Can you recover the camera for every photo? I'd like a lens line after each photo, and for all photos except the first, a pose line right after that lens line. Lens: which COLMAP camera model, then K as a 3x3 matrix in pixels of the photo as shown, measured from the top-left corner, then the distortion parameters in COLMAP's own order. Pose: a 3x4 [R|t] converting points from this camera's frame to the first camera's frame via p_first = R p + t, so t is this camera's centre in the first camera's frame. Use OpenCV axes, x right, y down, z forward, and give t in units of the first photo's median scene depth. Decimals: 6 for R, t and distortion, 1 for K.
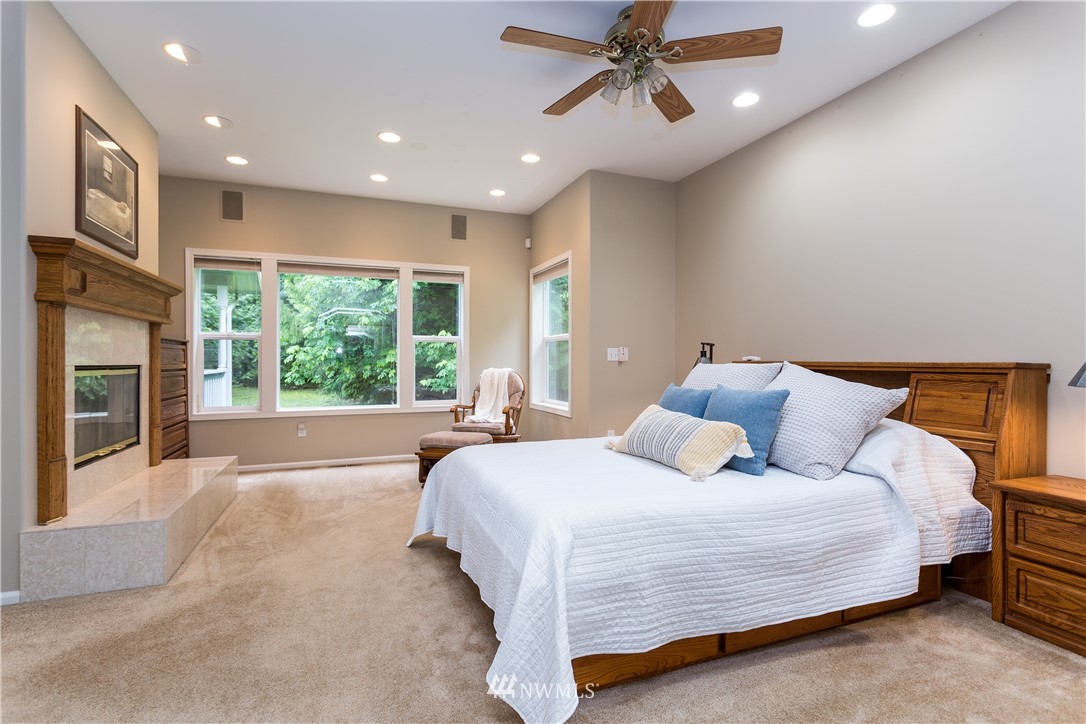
lens RADIAL K [[514.0, 0, 540.9], [0, 514.0, 361.5], [0, 0, 1]] dist [0.000627, -0.000233]
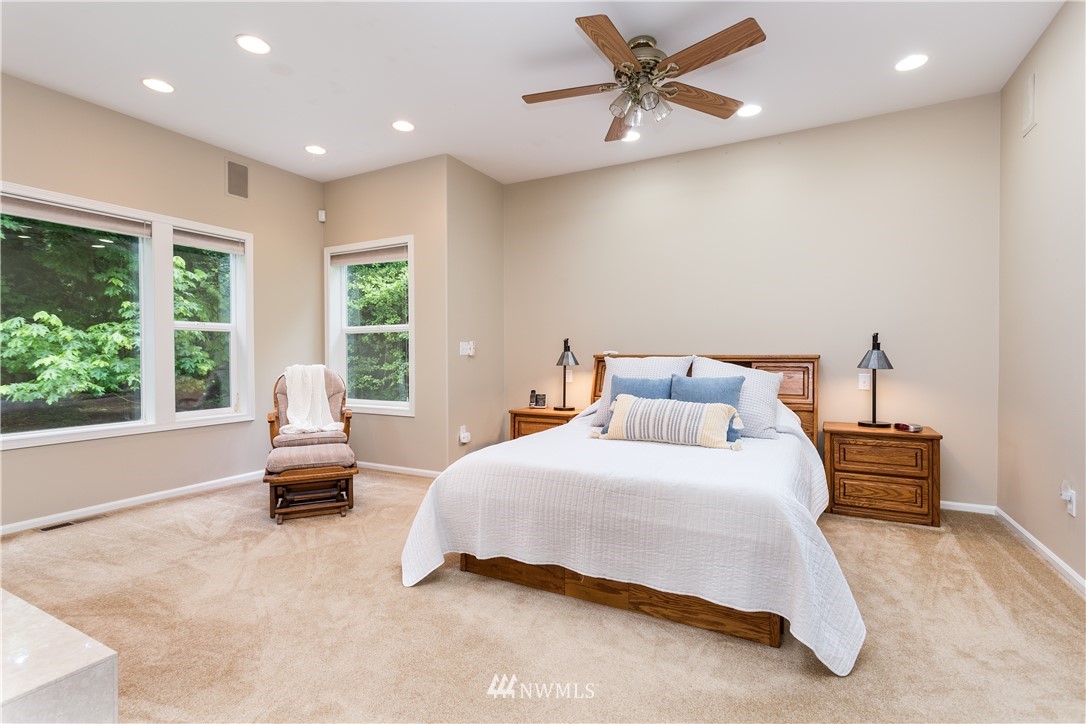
lens RADIAL K [[514.0, 0, 538.9], [0, 514.0, 359.7], [0, 0, 1]] dist [0.000627, -0.000233]
pose [[0.757147, -0.010774, 0.653156, -0.393830], [0.004579, 0.999927, 0.011186, -0.002565], [-0.653229, -0.005478, 0.757141, 0.163386]]
